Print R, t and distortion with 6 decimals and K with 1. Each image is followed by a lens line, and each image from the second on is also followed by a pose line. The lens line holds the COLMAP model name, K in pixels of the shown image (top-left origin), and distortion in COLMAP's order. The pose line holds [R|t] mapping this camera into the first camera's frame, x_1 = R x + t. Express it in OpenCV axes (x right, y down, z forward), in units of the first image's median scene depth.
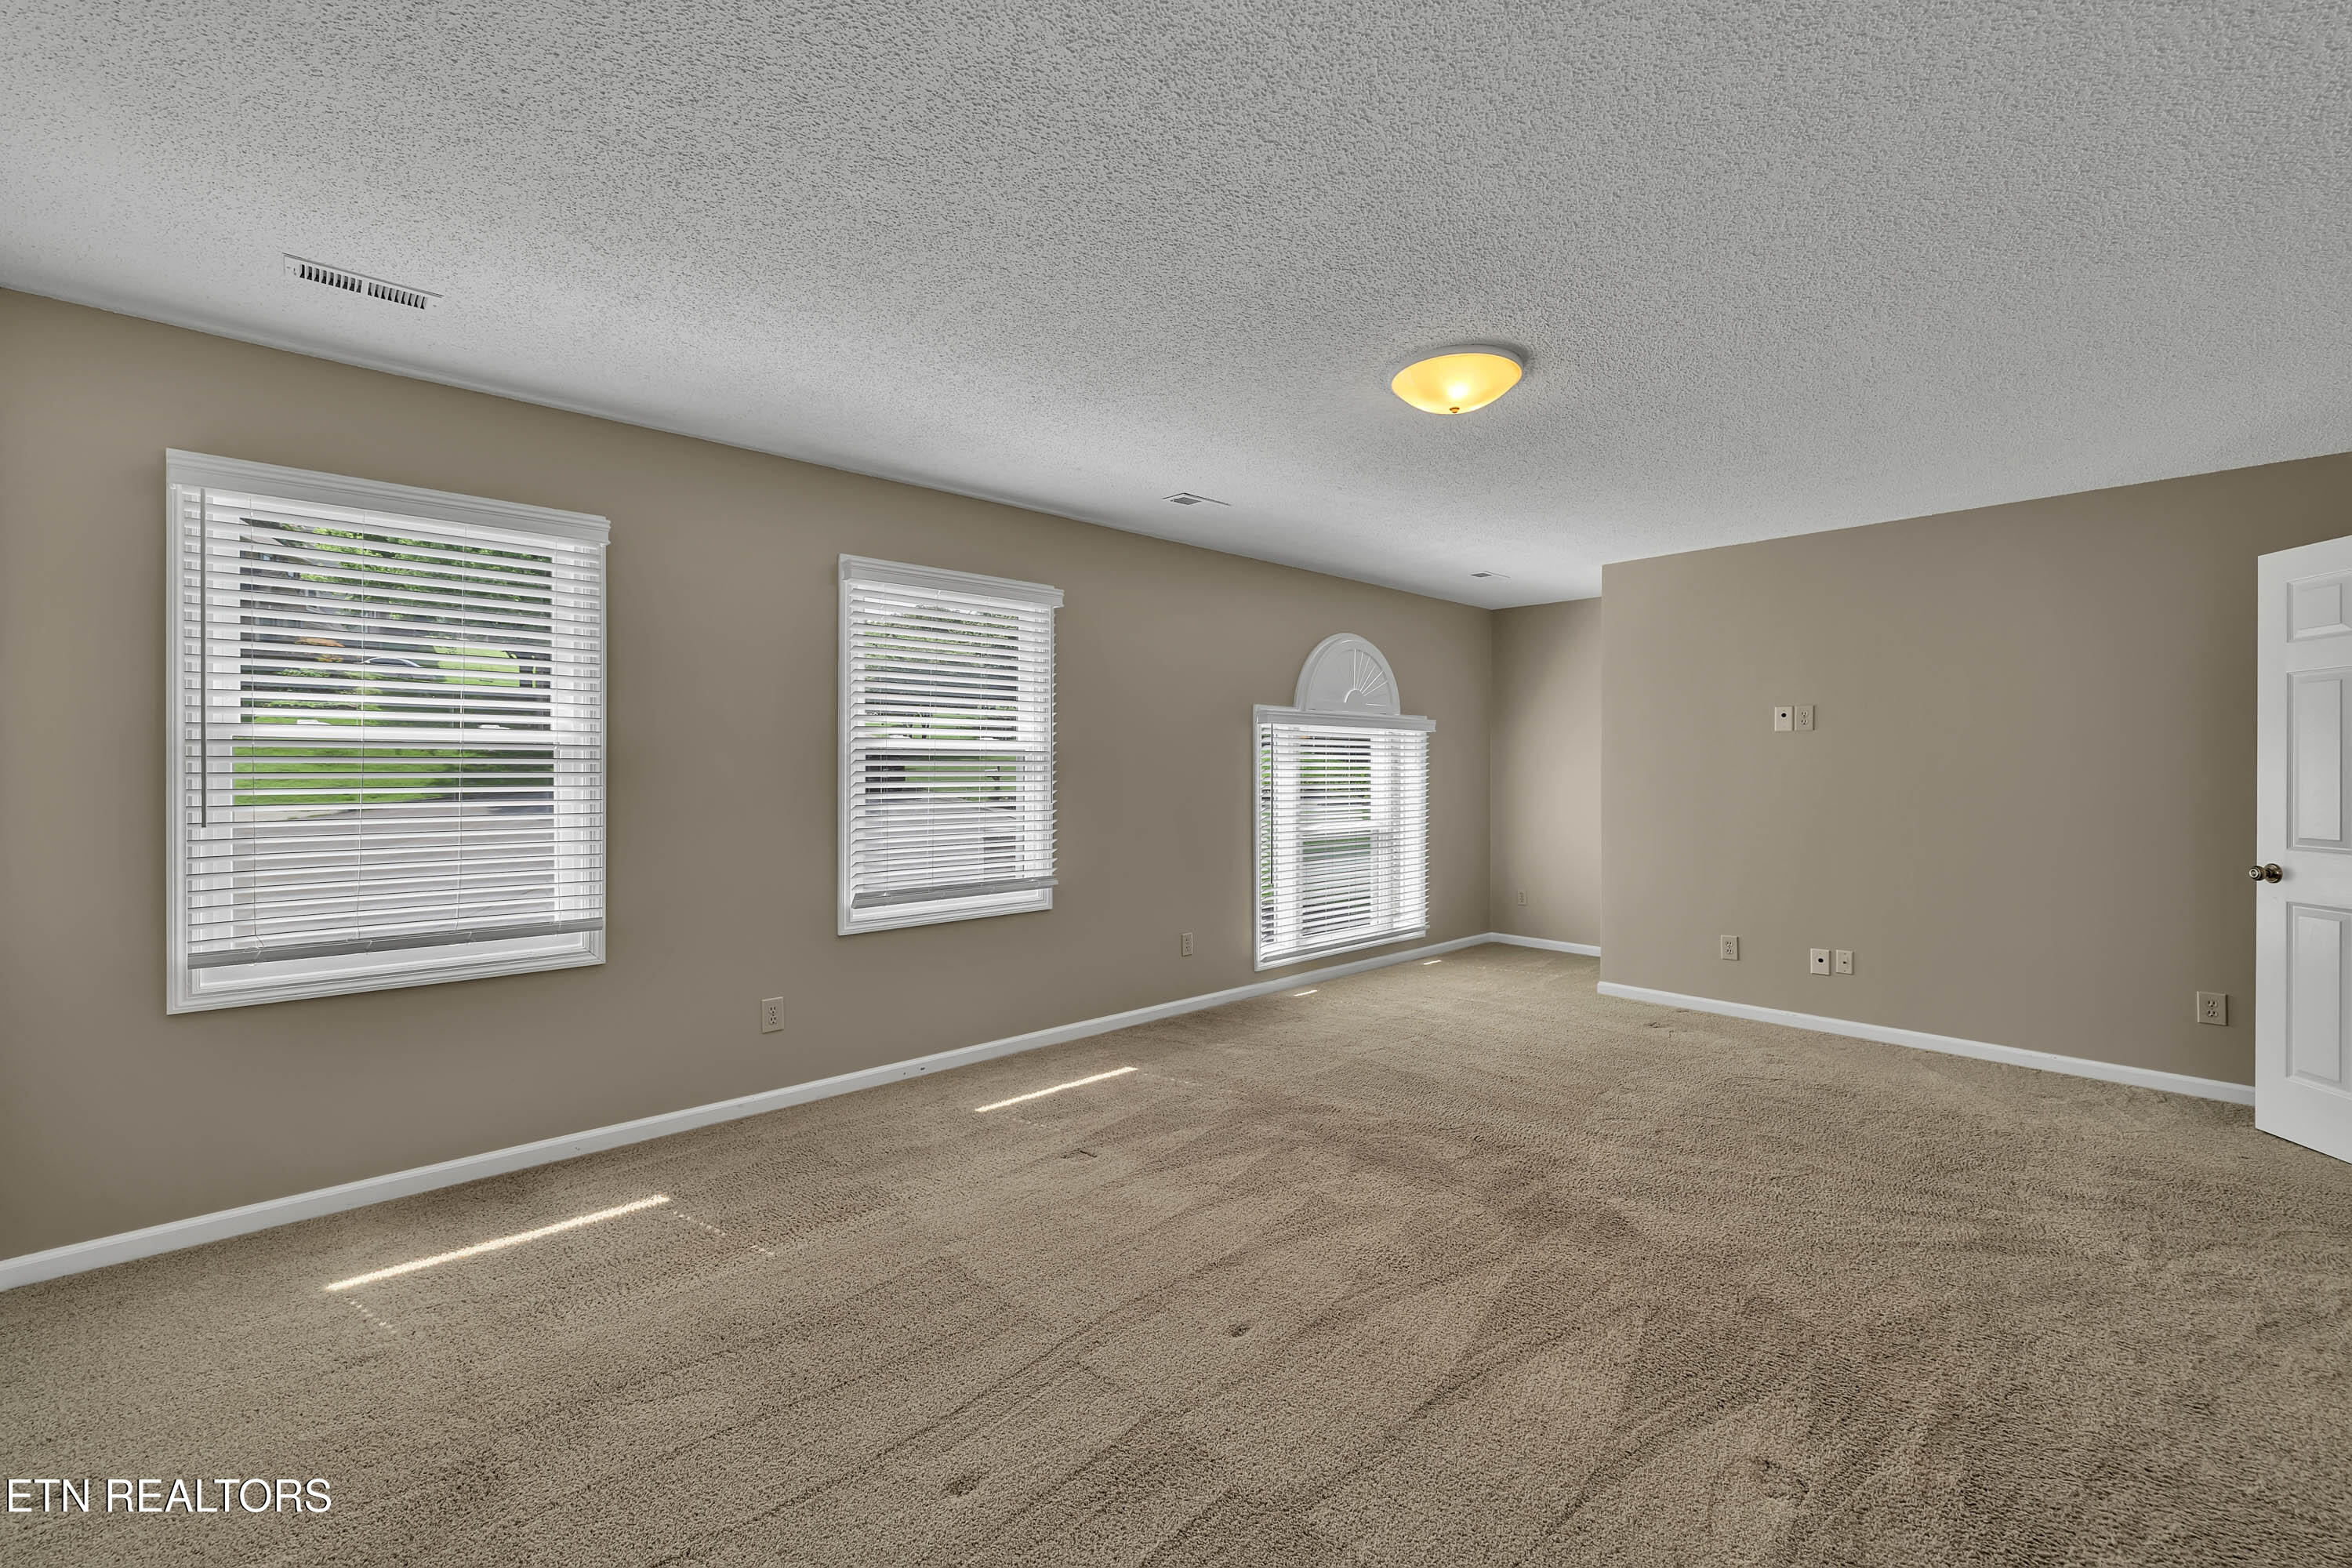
lens RADIAL K [[954.4, 0, 1193.6], [0, 954.4, 767.0], [0, 0, 1]] dist [-0.002542, -0.000224]
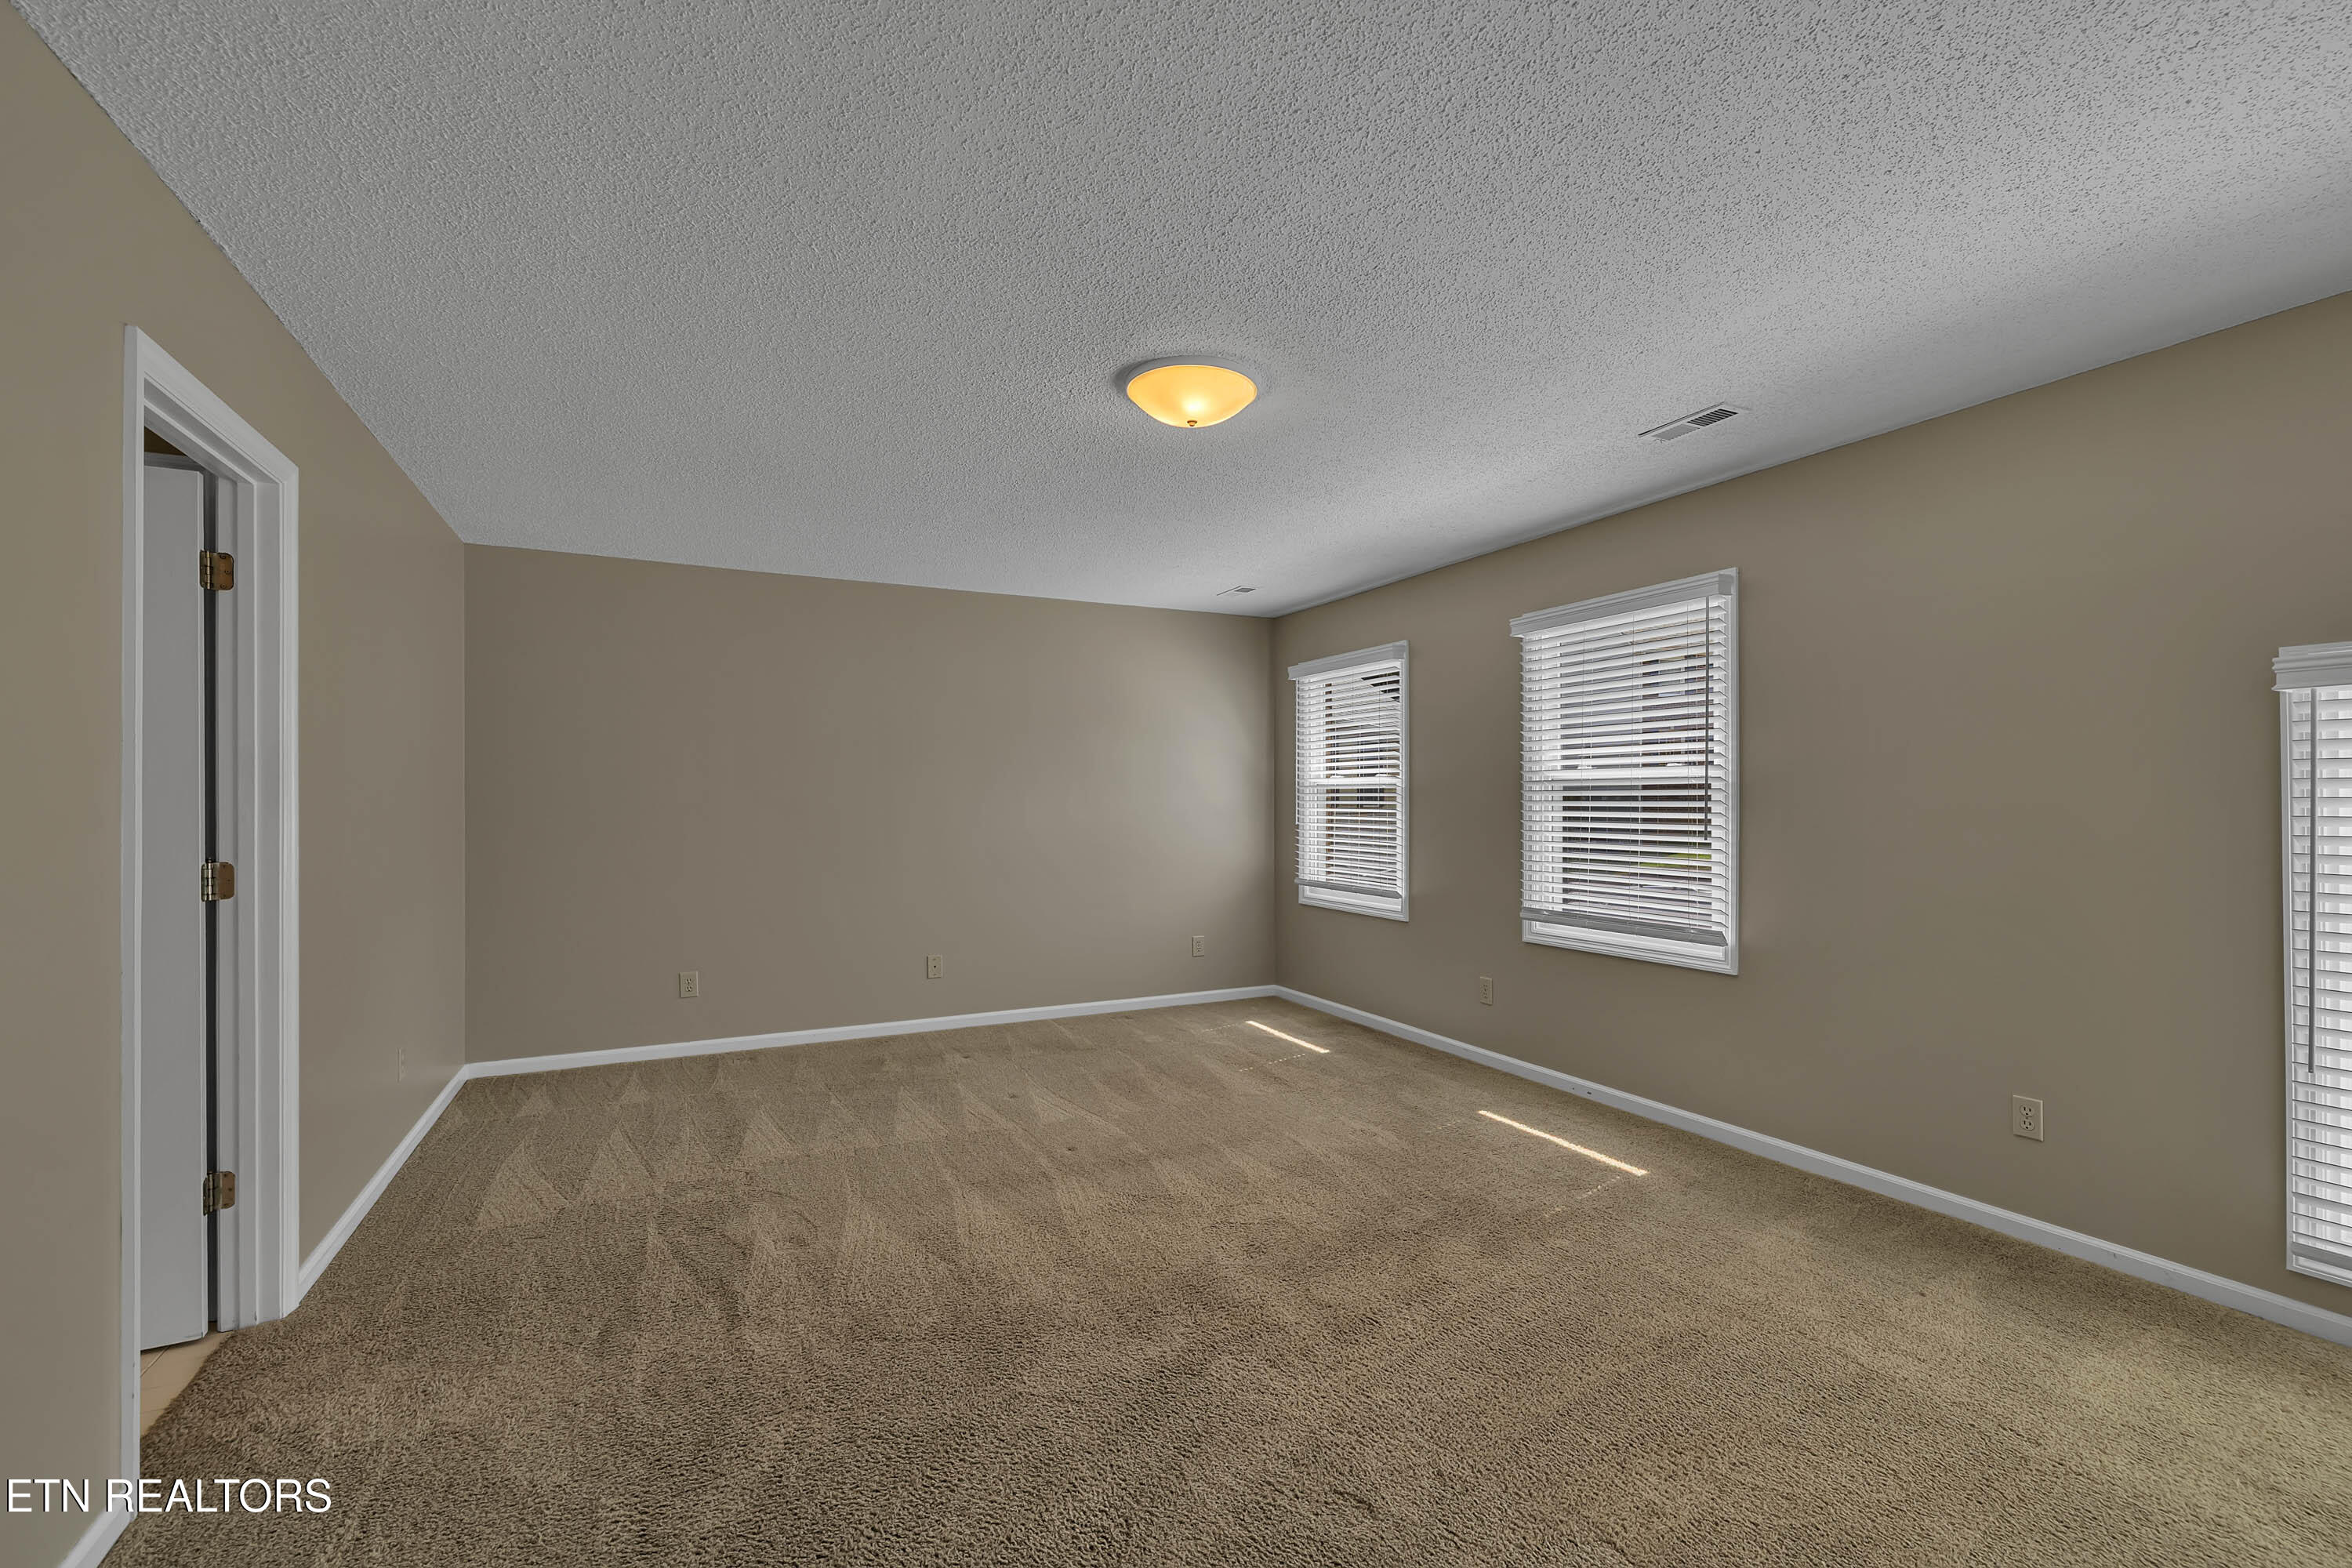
lens RADIAL K [[990.3, 0, 1177.3], [0, 990.3, 787.6], [0, 0, 1]] dist [-0.000299, -0.000268]
pose [[-0.248243, -0.011890, -0.968625, 0.887905], [-0.005454, 0.999926, -0.010876, 0.005015], [0.968683, 0.002583, -0.248289, 0.877756]]
